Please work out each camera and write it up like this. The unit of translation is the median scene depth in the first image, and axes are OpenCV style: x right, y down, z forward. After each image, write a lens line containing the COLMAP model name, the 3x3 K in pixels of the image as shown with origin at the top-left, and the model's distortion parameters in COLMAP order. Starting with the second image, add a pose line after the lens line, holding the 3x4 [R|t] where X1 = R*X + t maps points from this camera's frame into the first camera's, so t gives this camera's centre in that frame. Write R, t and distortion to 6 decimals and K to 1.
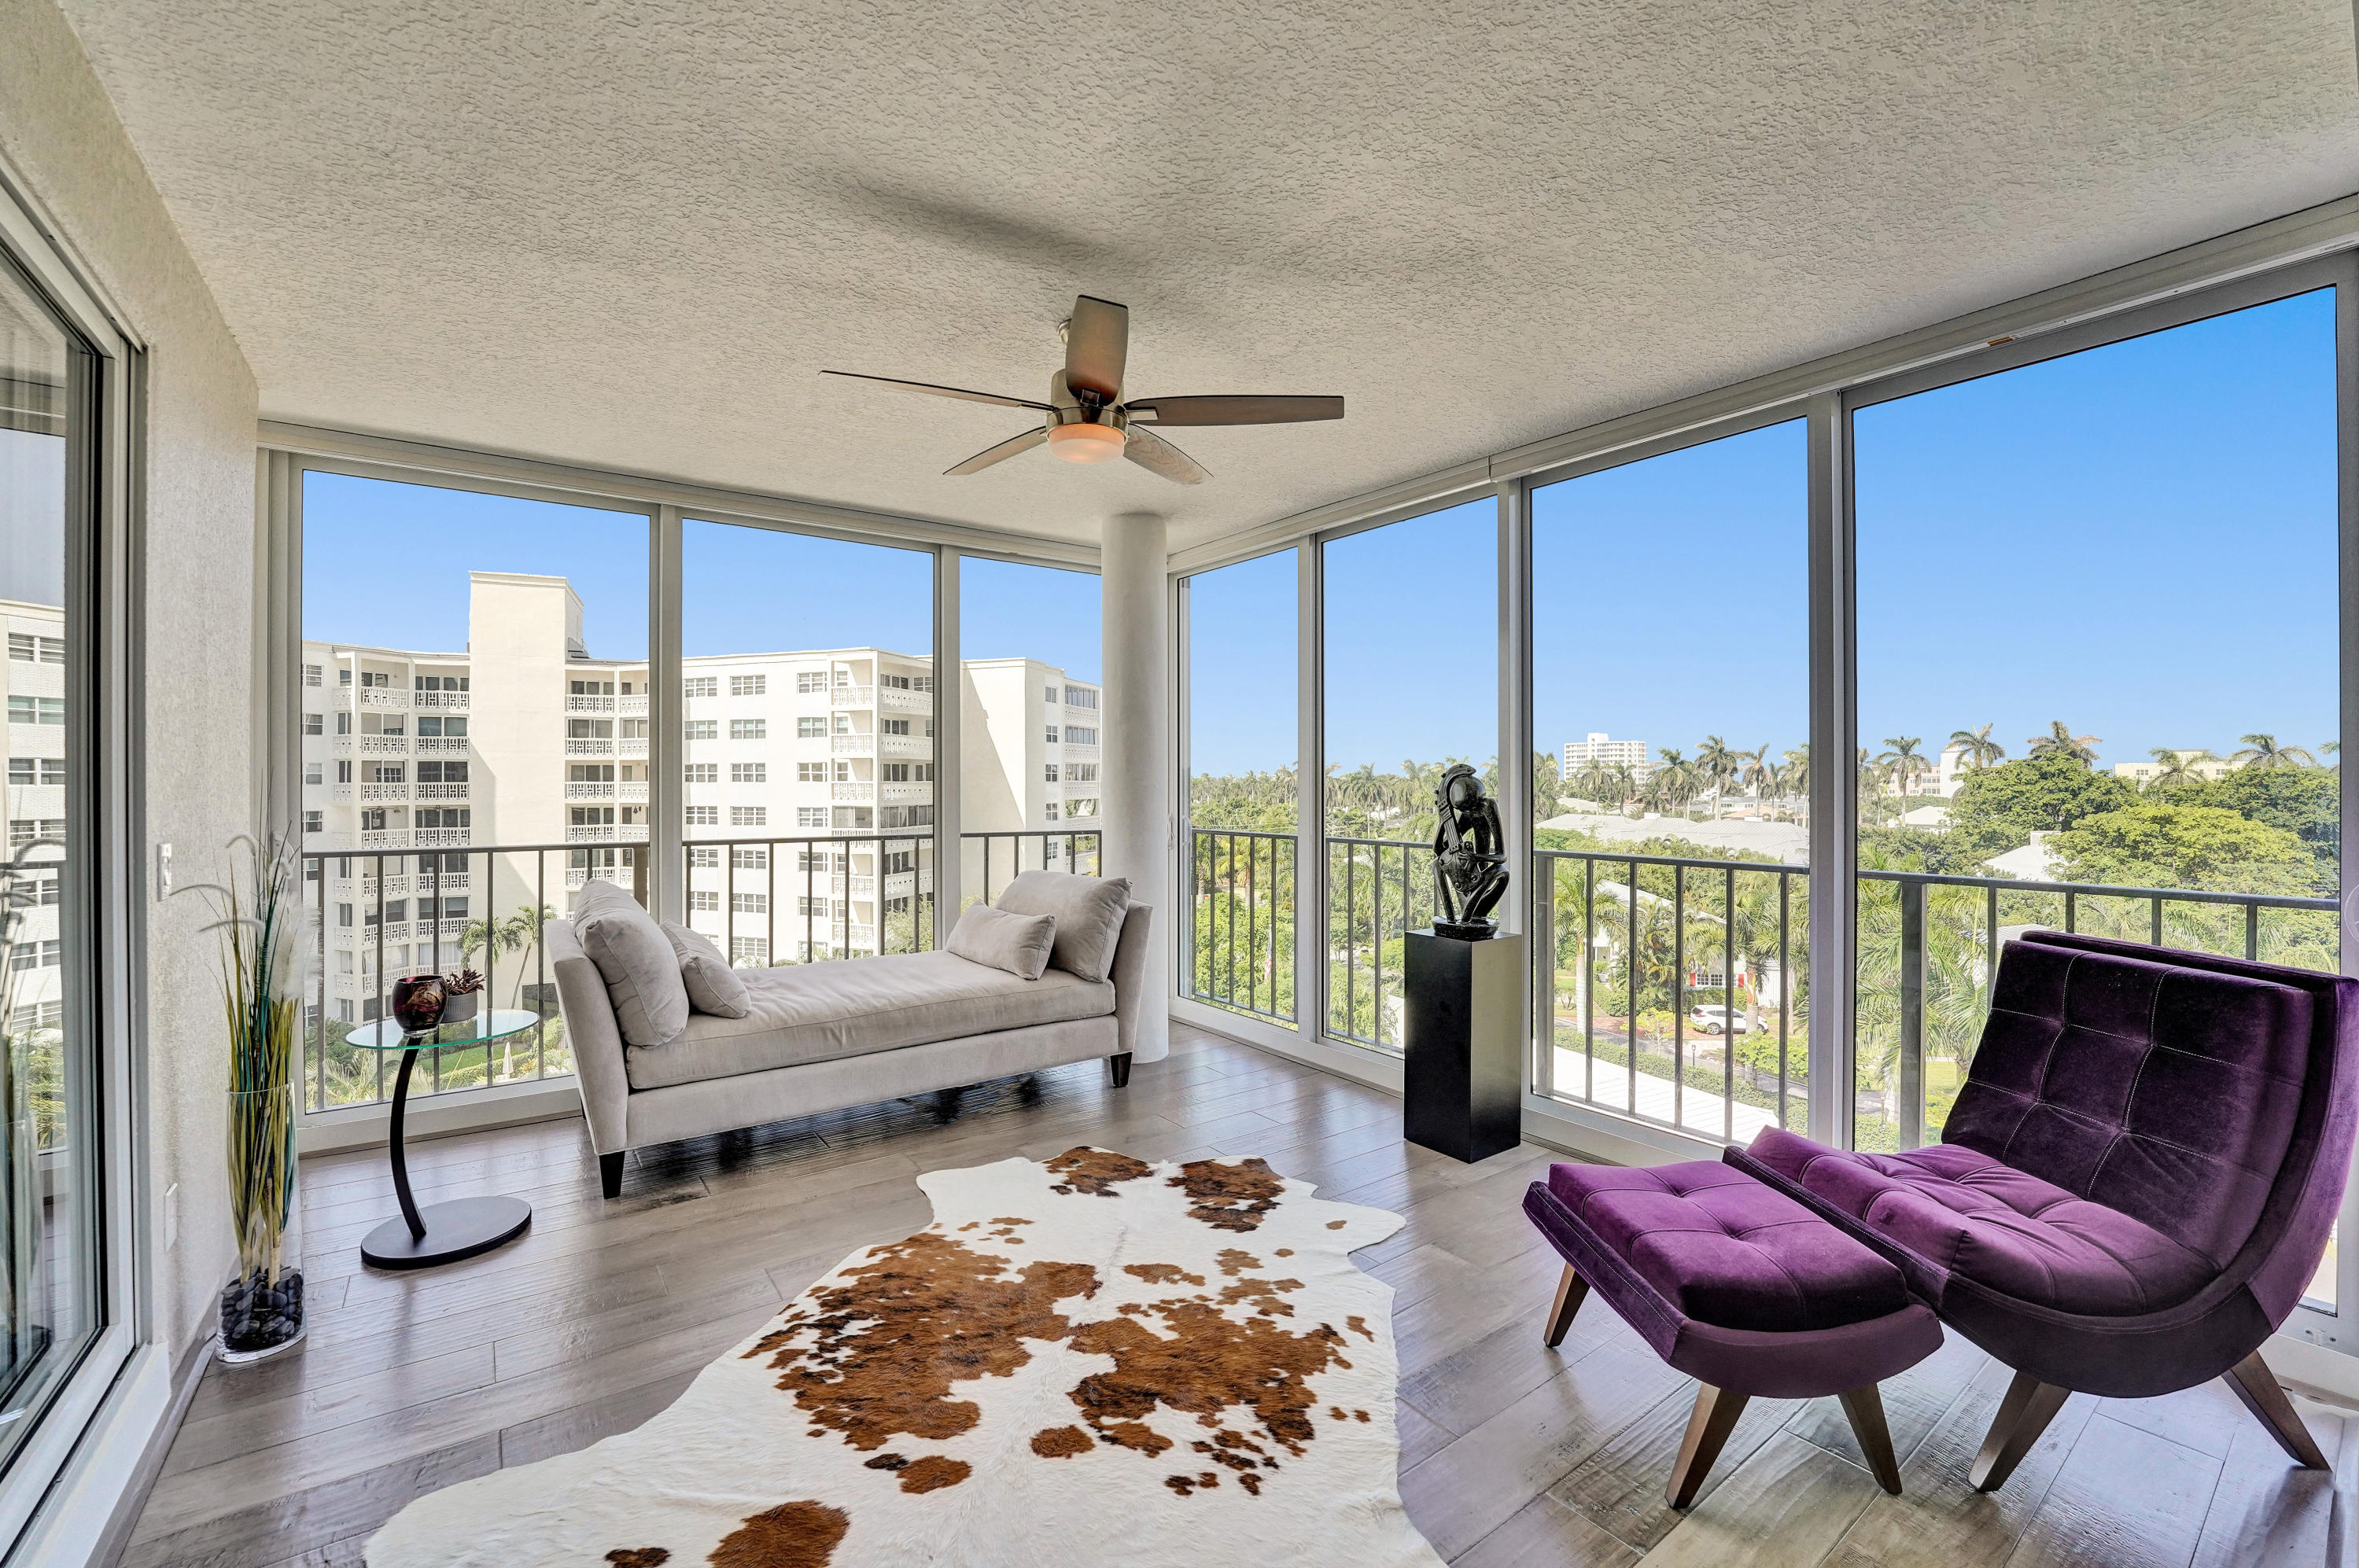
lens RADIAL K [[967.0, 0, 1177.2], [0, 967.0, 780.1], [0, 0, 1]] dist [-0.023356, 0.000374]
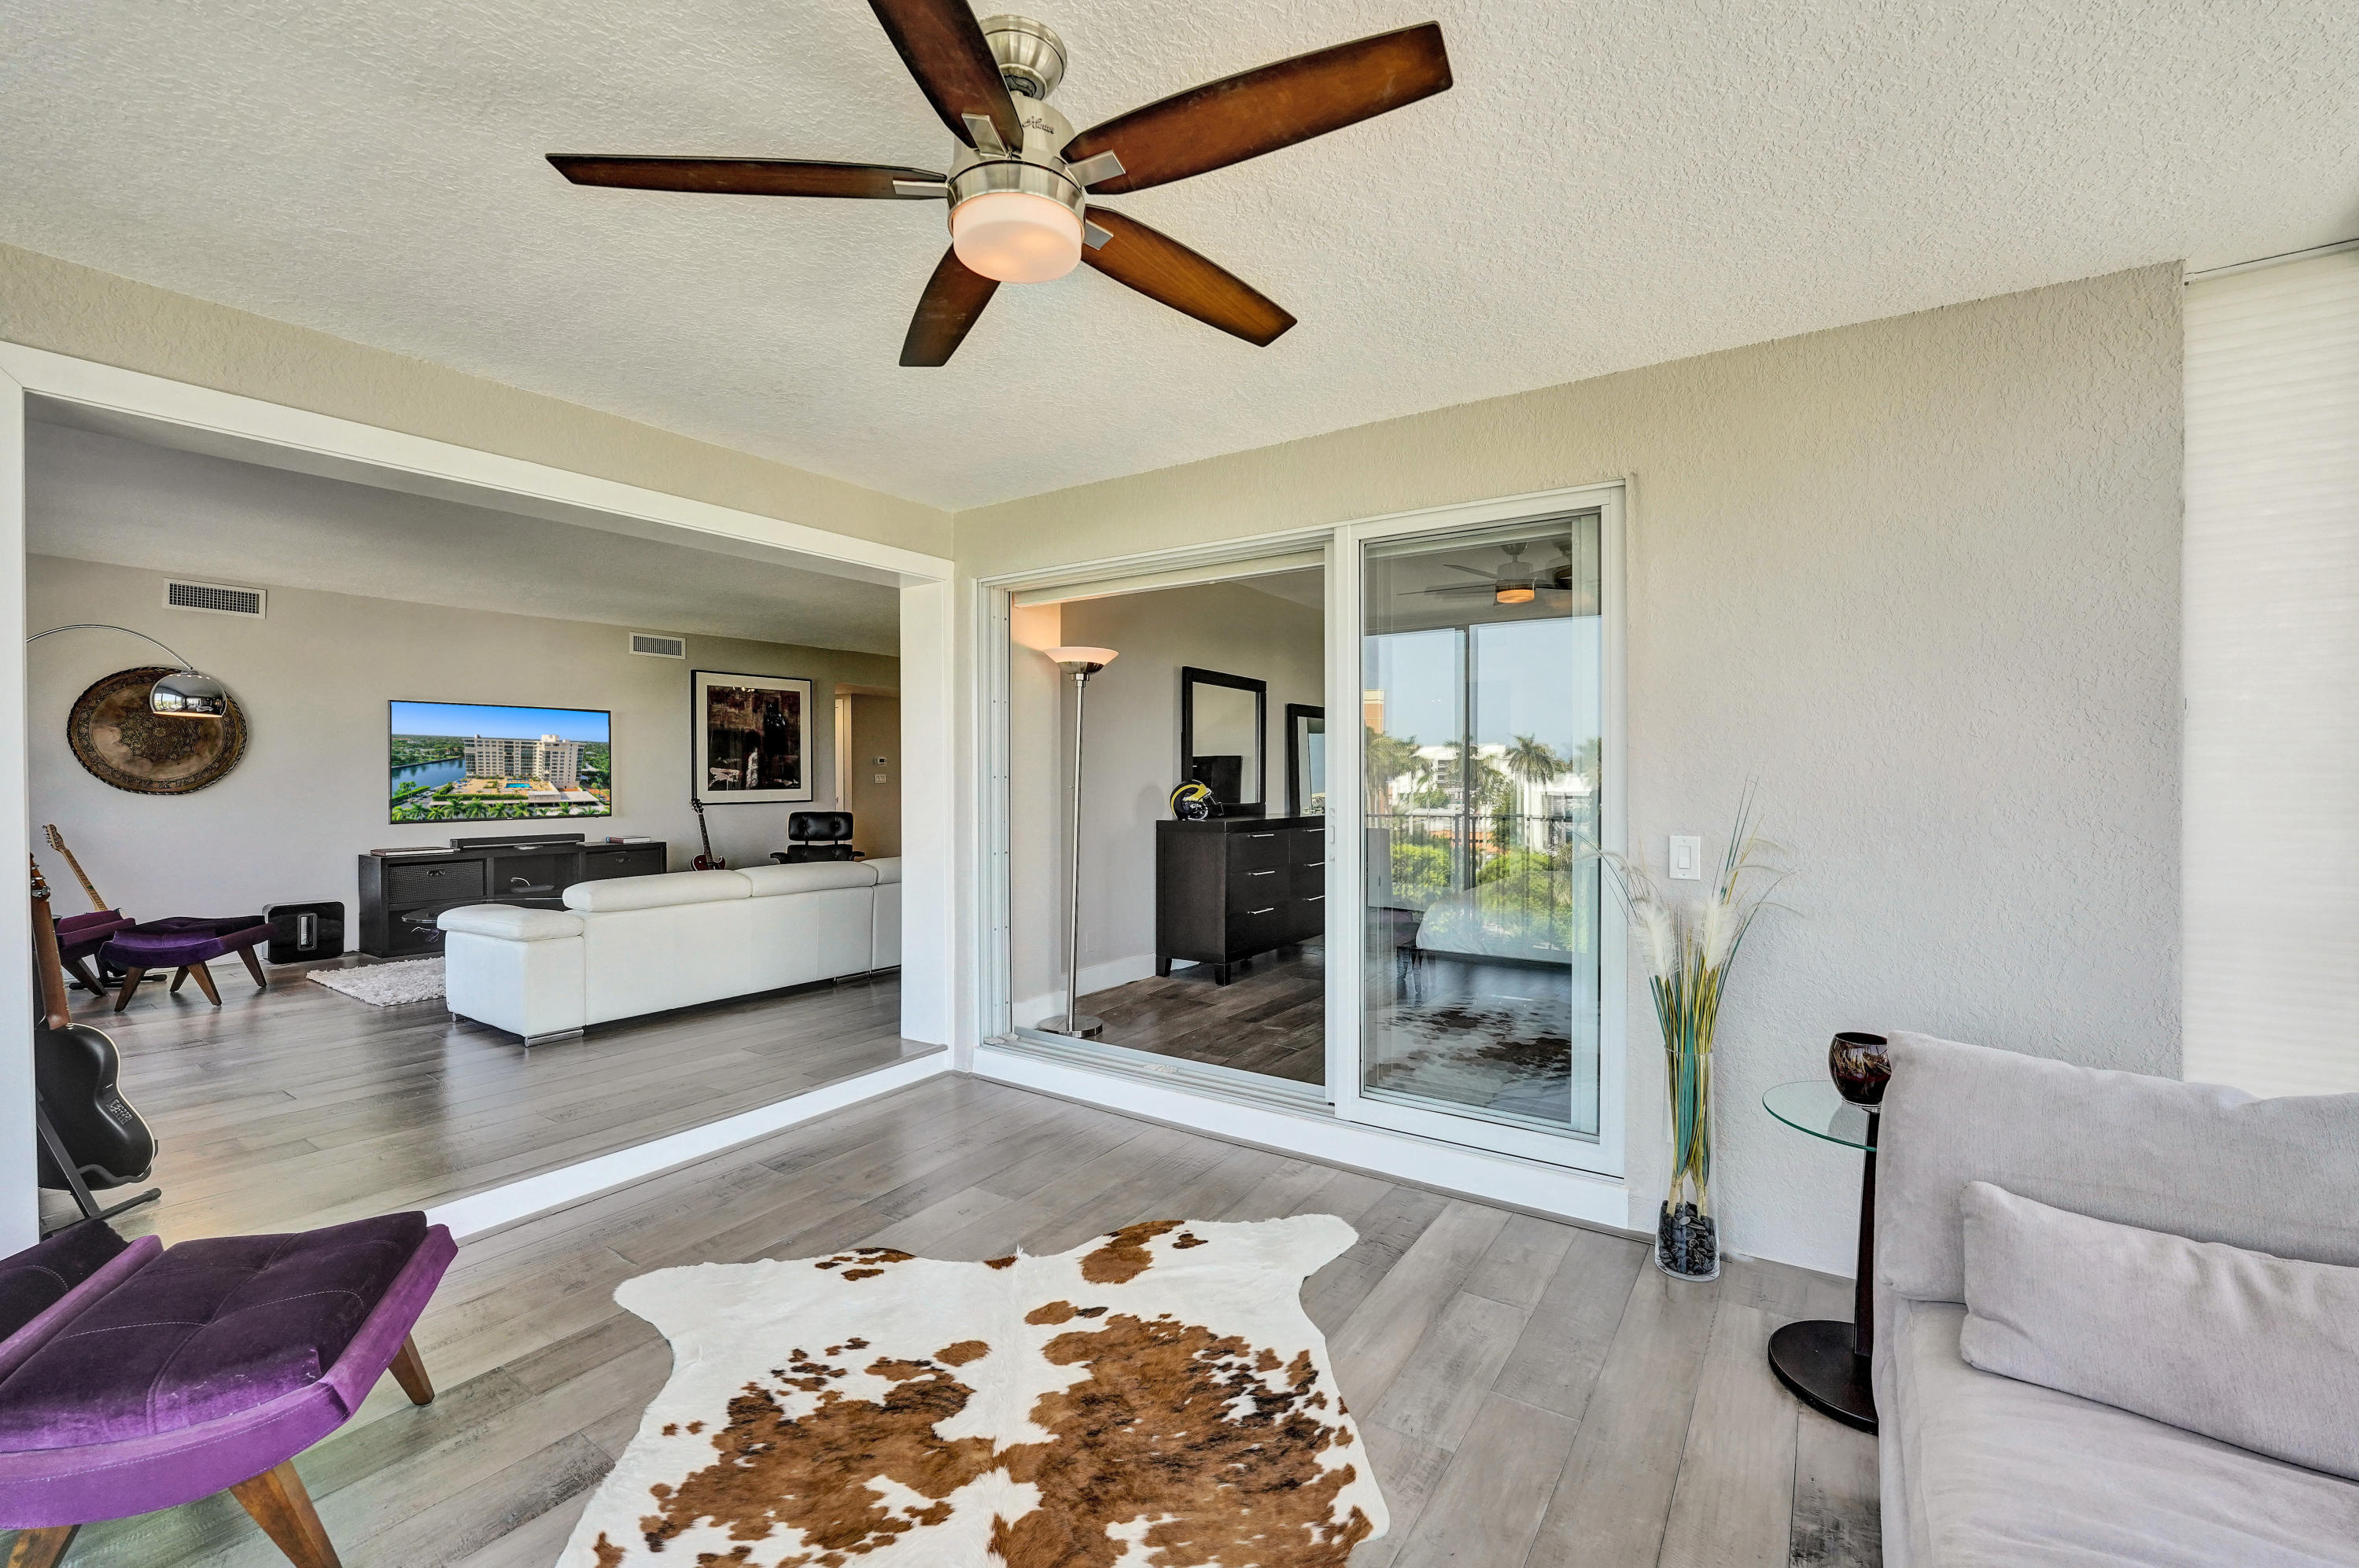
lens RADIAL K [[974.7, 0, 1186.7], [0, 974.7, 785.5], [0, 0, 1]] dist [-0.033311, 0.005093]
pose [[-0.940654, 0.009022, -0.339247, 0.009944], [0.004676, 0.999896, 0.013624, -0.014996], [0.339335, 0.011229, -0.940599, 1.294492]]
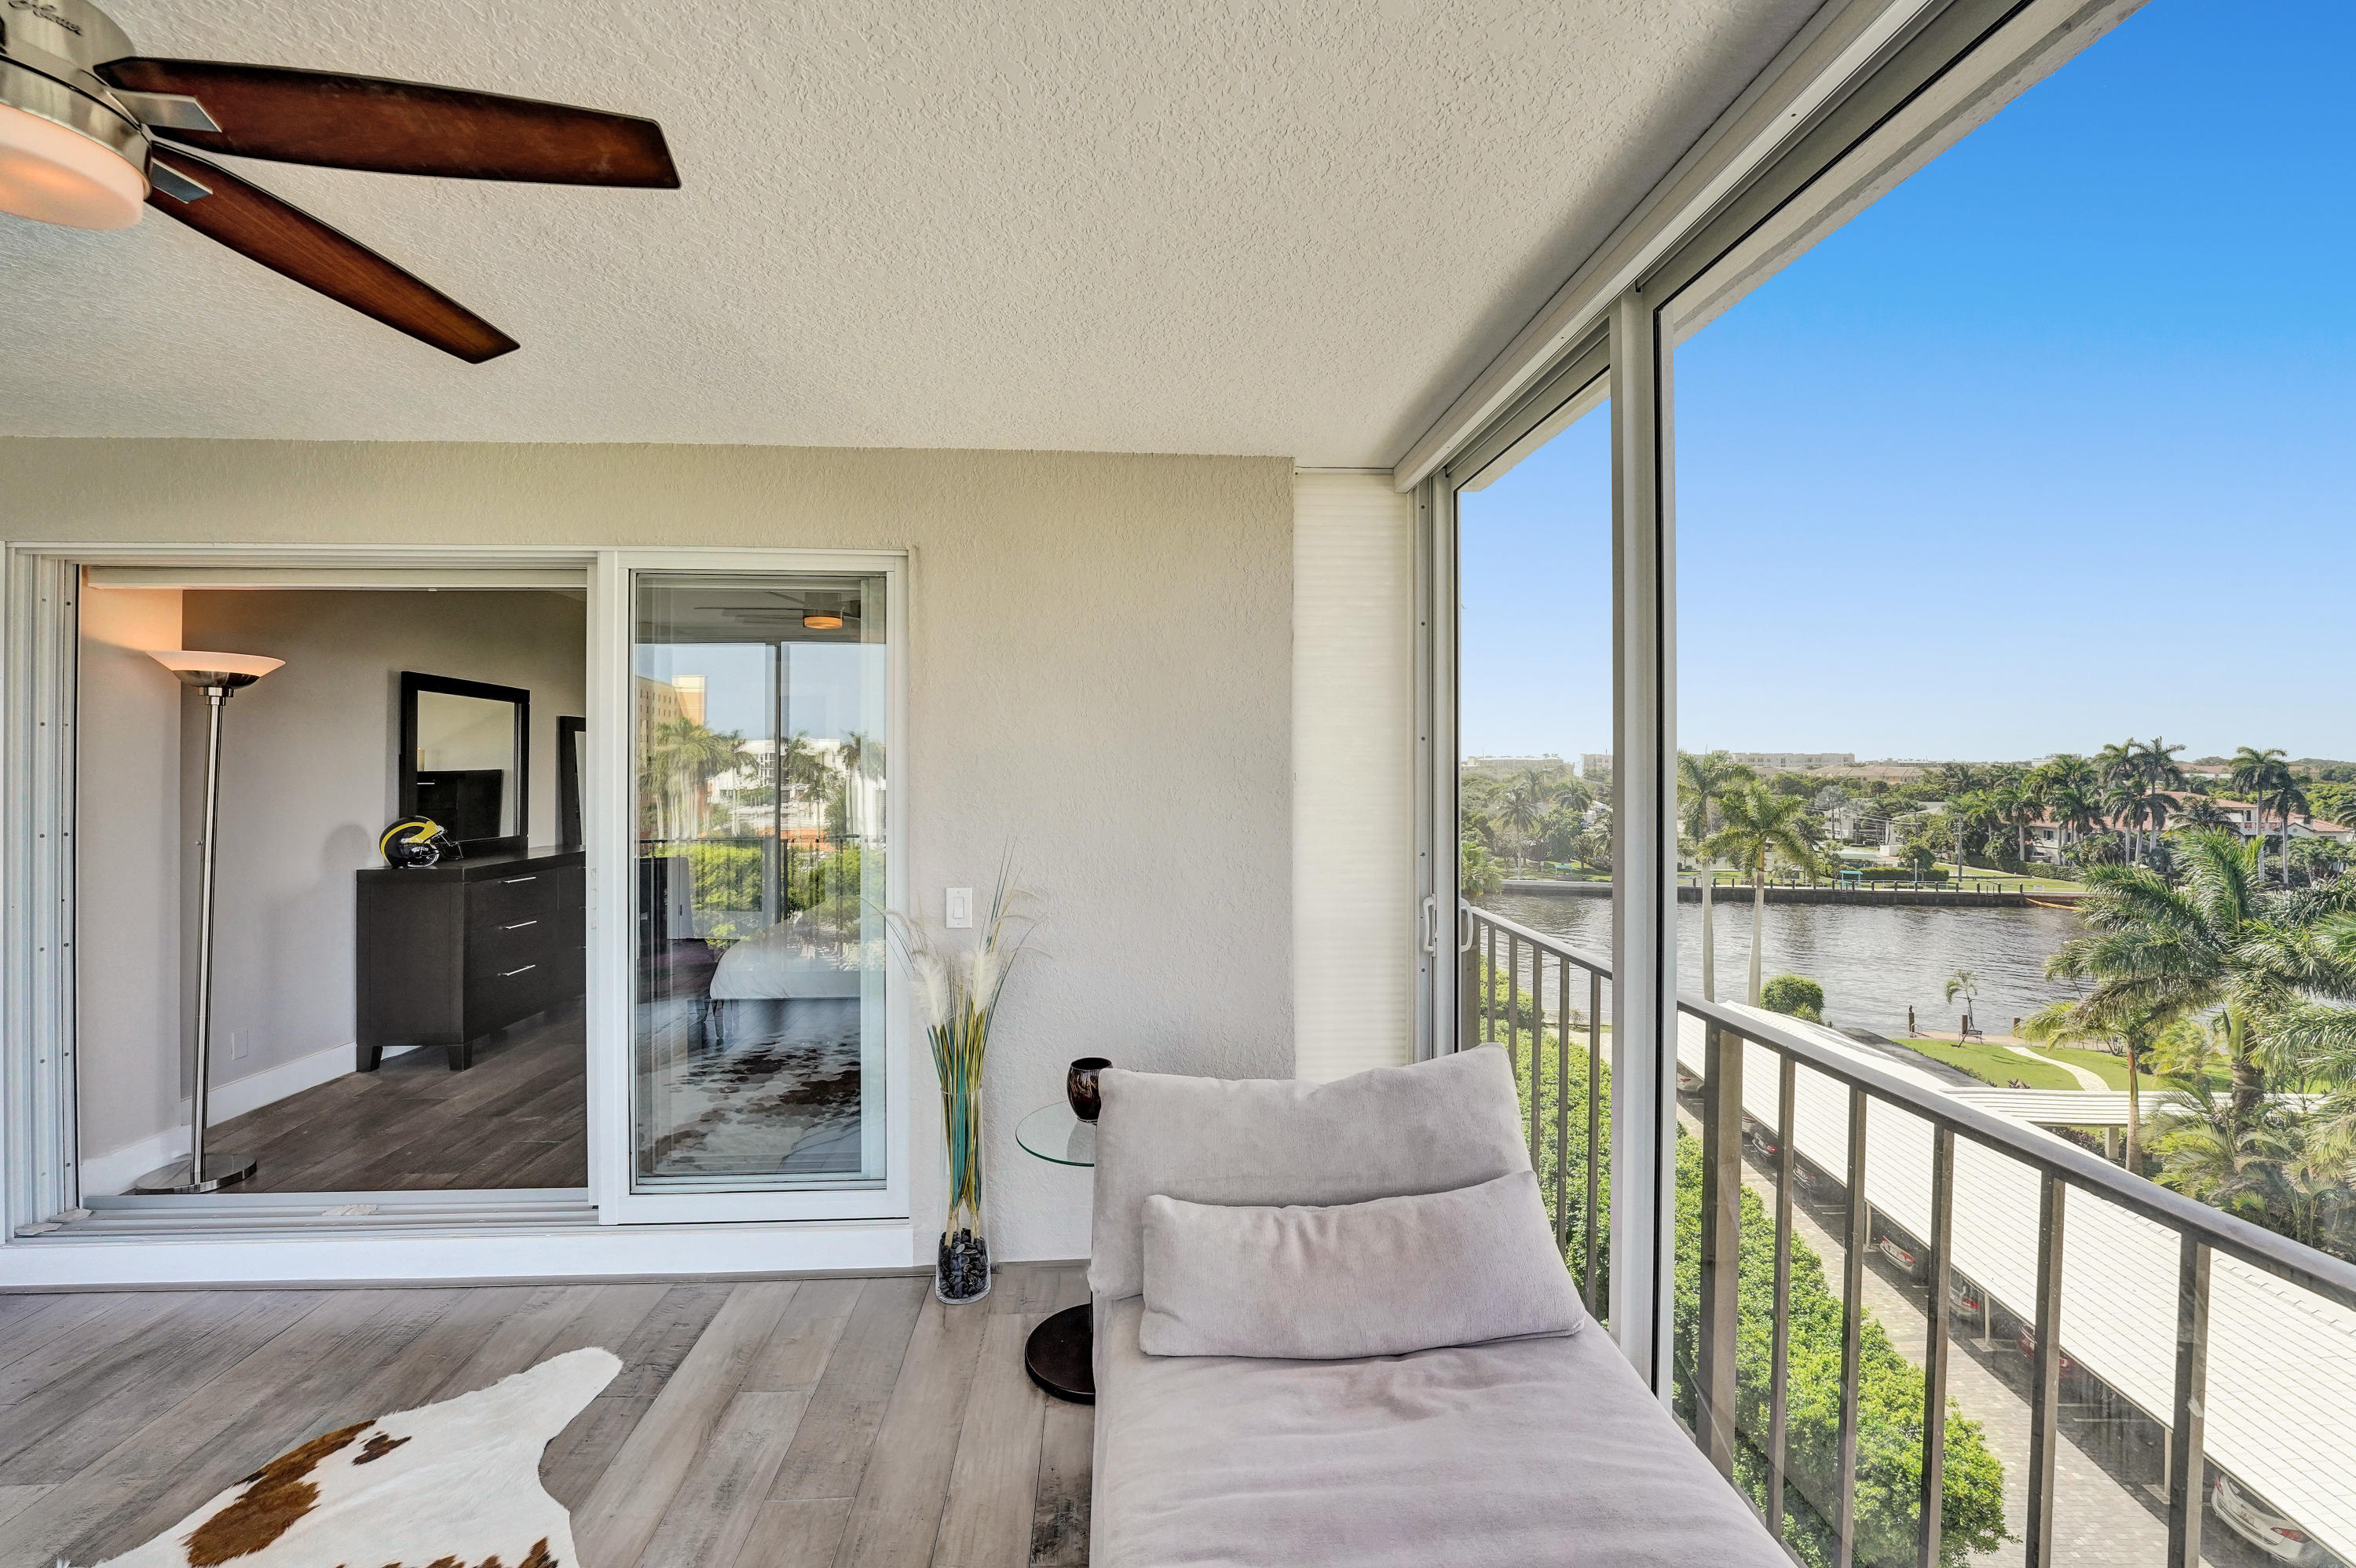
lens RADIAL K [[971.1, 0, 1185.6], [0, 971.1, 764.5], [0, 0, 1]] dist [-0.020981, 0.001139]
pose [[-0.534454, 0.003818, -0.845189, -0.021022], [0.001657, 0.999993, 0.003470, -0.078649], [0.845196, 0.000454, -0.534456, 1.324351]]
